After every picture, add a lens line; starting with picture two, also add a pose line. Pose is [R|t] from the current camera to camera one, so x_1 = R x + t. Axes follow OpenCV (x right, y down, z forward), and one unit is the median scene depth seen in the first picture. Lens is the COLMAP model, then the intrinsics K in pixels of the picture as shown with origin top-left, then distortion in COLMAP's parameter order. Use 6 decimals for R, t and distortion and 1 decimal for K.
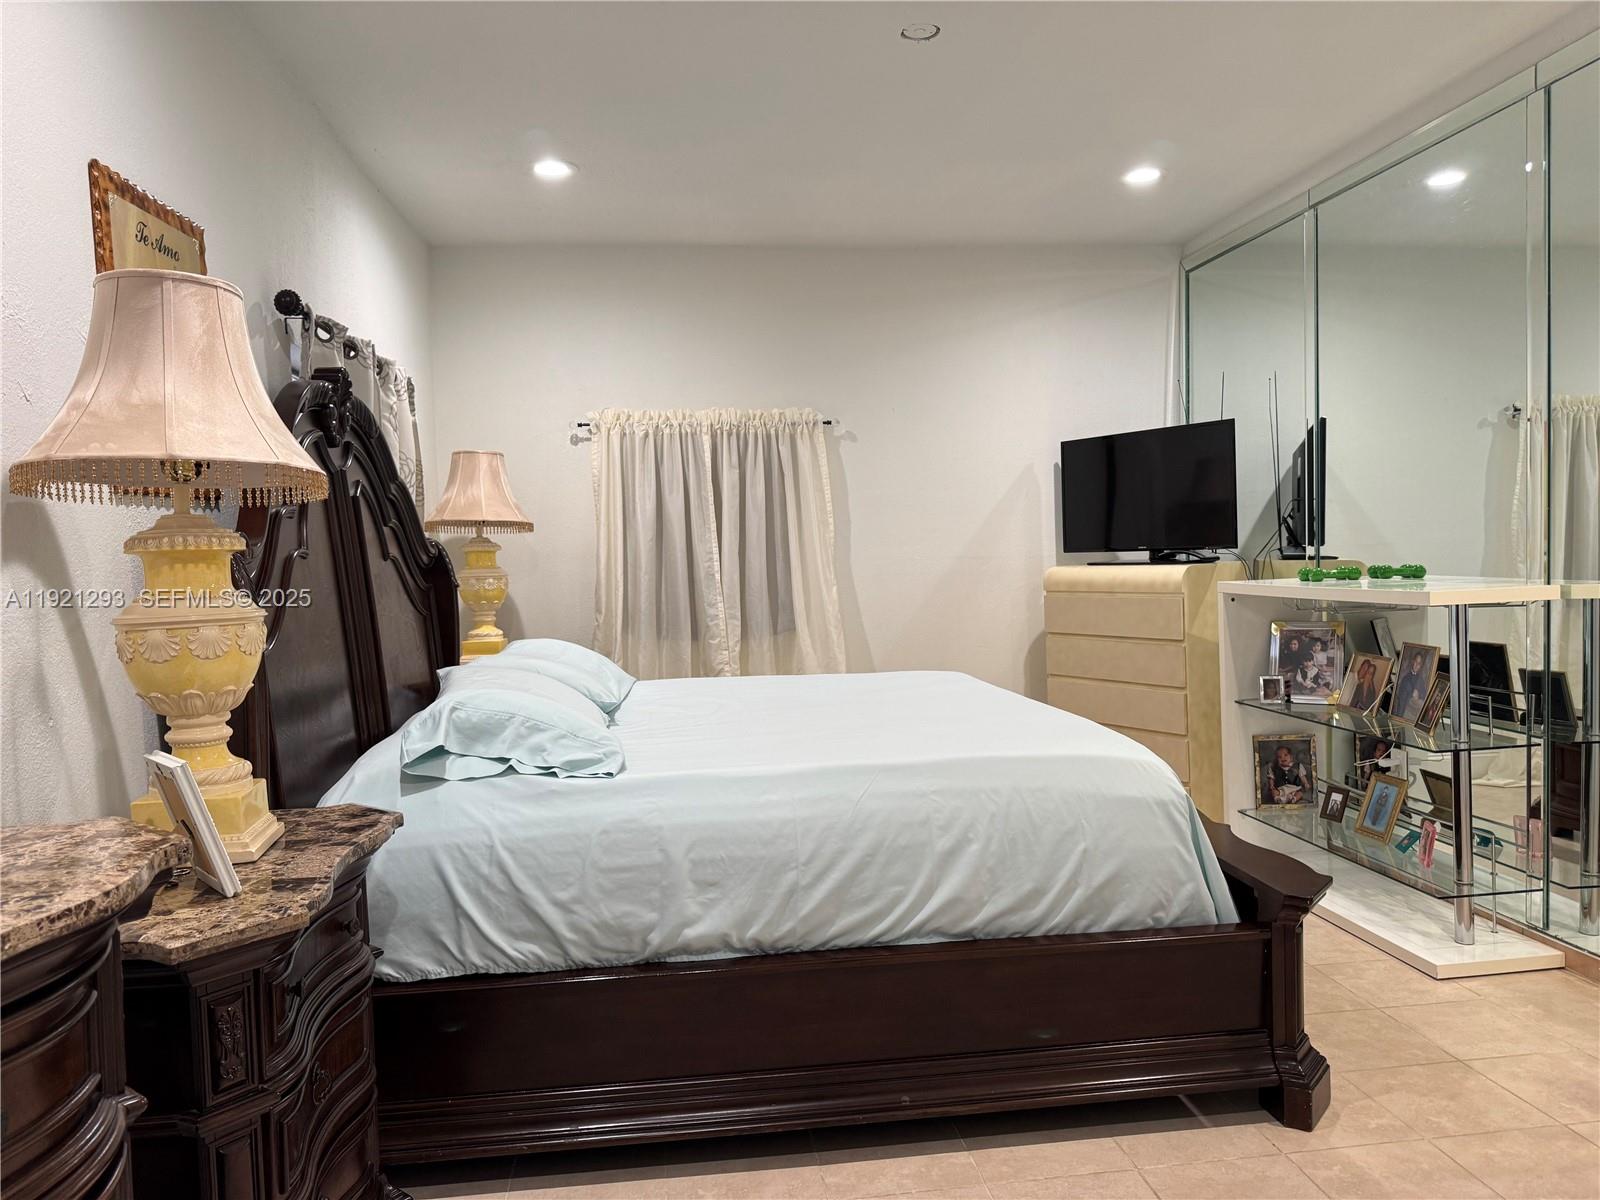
lens RADIAL K [[1135.1, 0, 801.1], [0, 1135.1, 622.1], [0, 0, 1]] dist [0.108554, -0.170855]
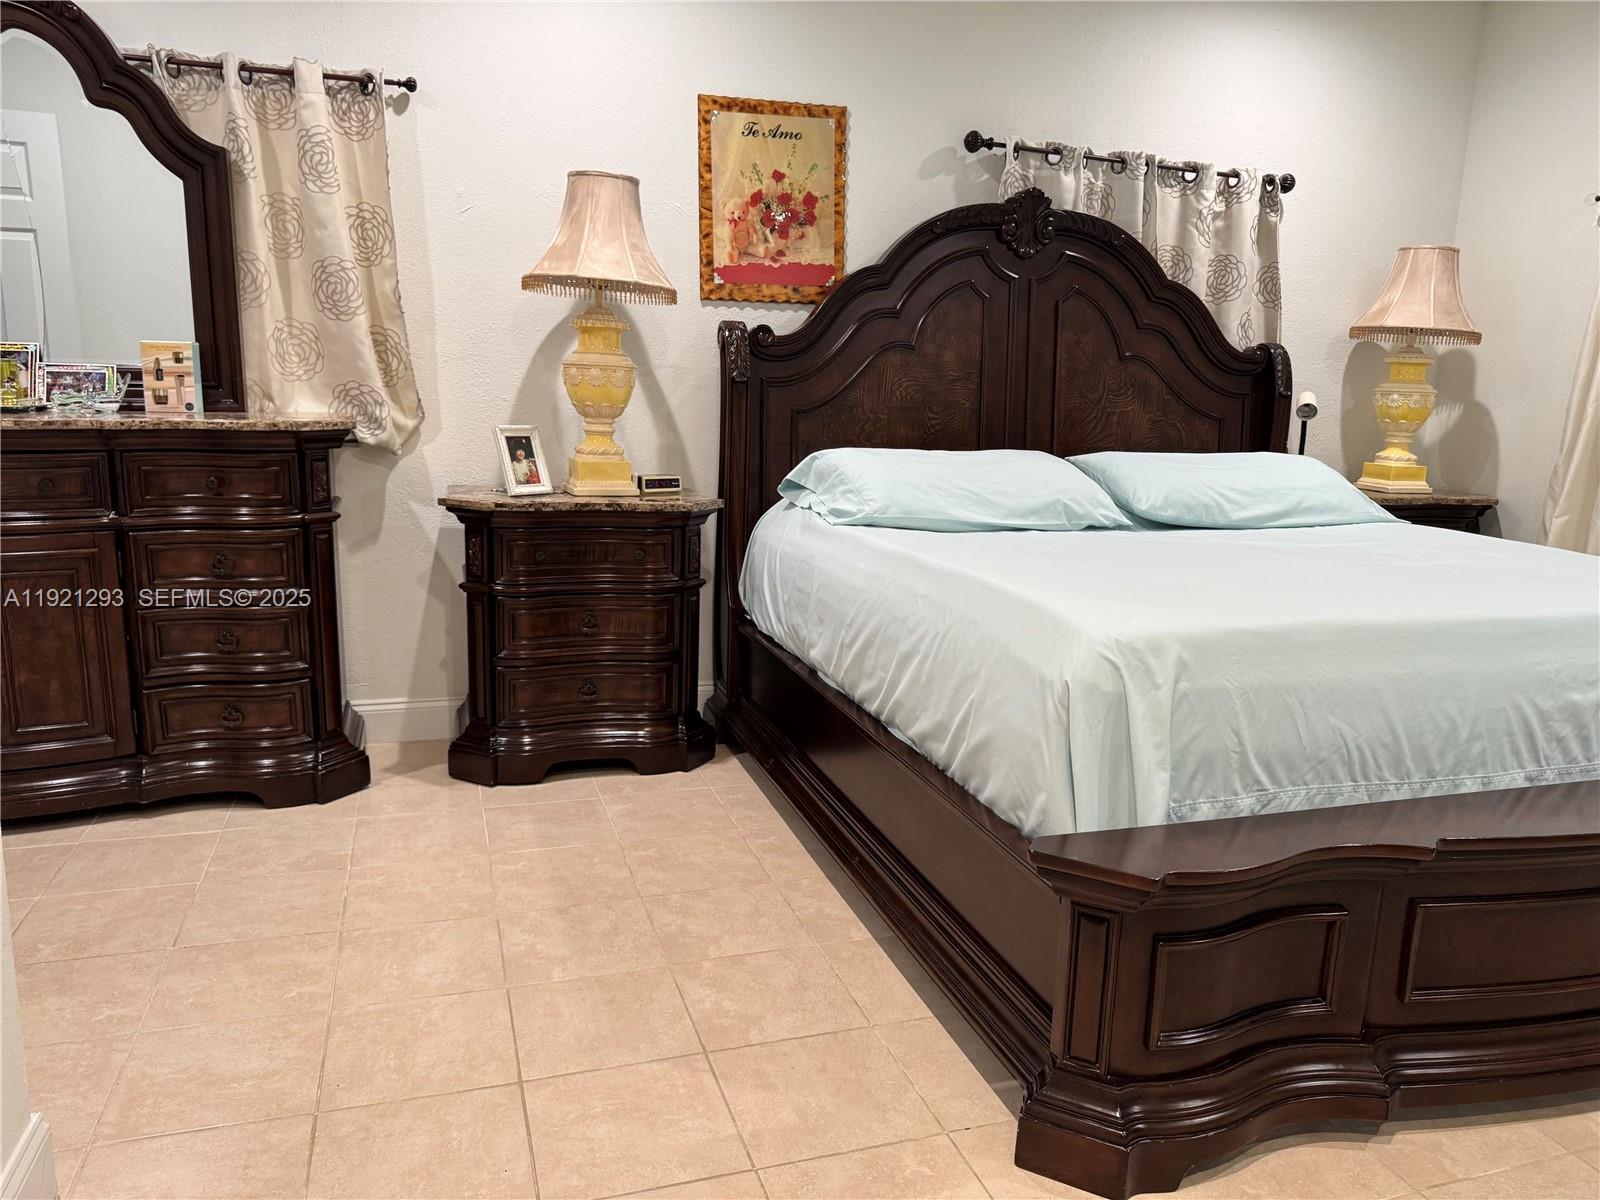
lens RADIAL K [[1135.1, 0, 801.1], [0, 1135.1, 622.1], [0, 0, 1]] dist [0.108554, -0.170855]
pose [[0.190293, 0.239261, -0.952125, 1.028942], [-0.104908, 0.969250, 0.222597, -0.033636], [0.976106, 0.057527, 0.209542, 0.702153]]
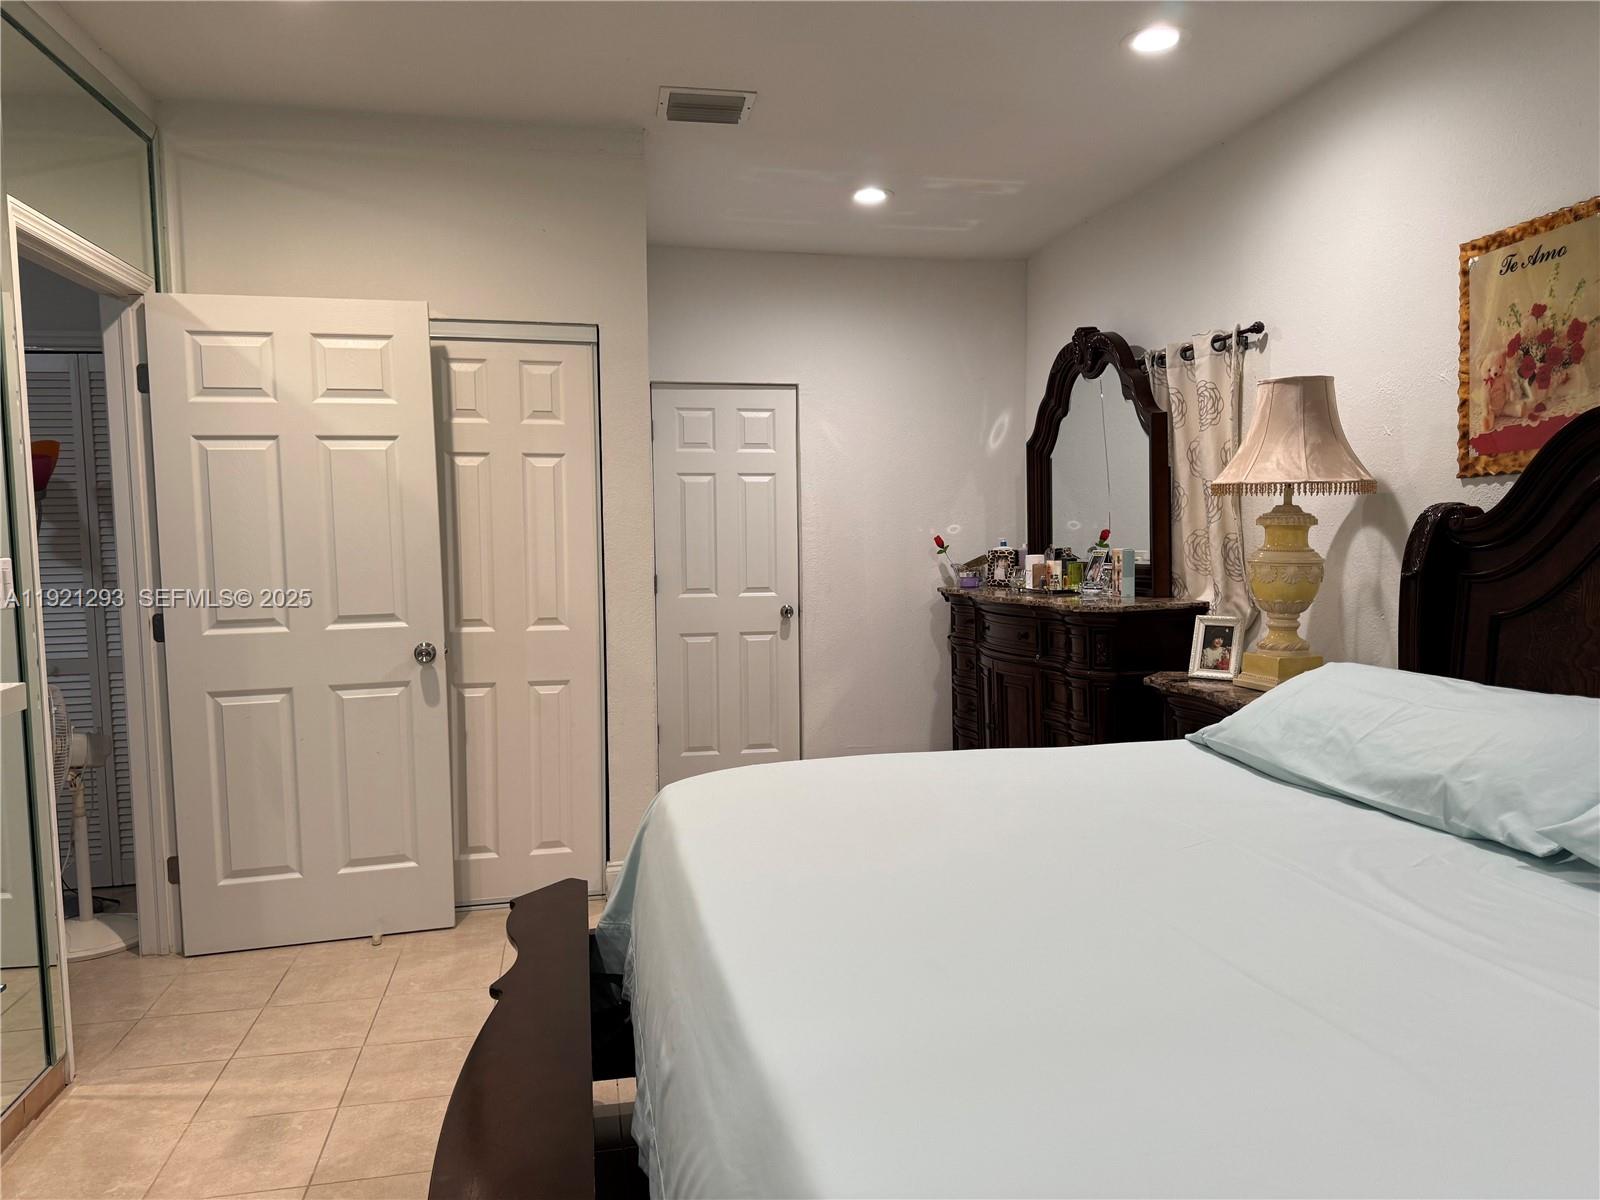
lens RADIAL K [[1132.9, 0, 801.3], [0, 1132.9, 626.2], [0, 0, 1]] dist [0.001429, 0.001502]
pose [[-0.995136, 0.057821, -0.079753, 0.290457], [0.044761, 0.986617, 0.156789, -0.160470], [0.087751, 0.152457, -0.984407, 2.012907]]
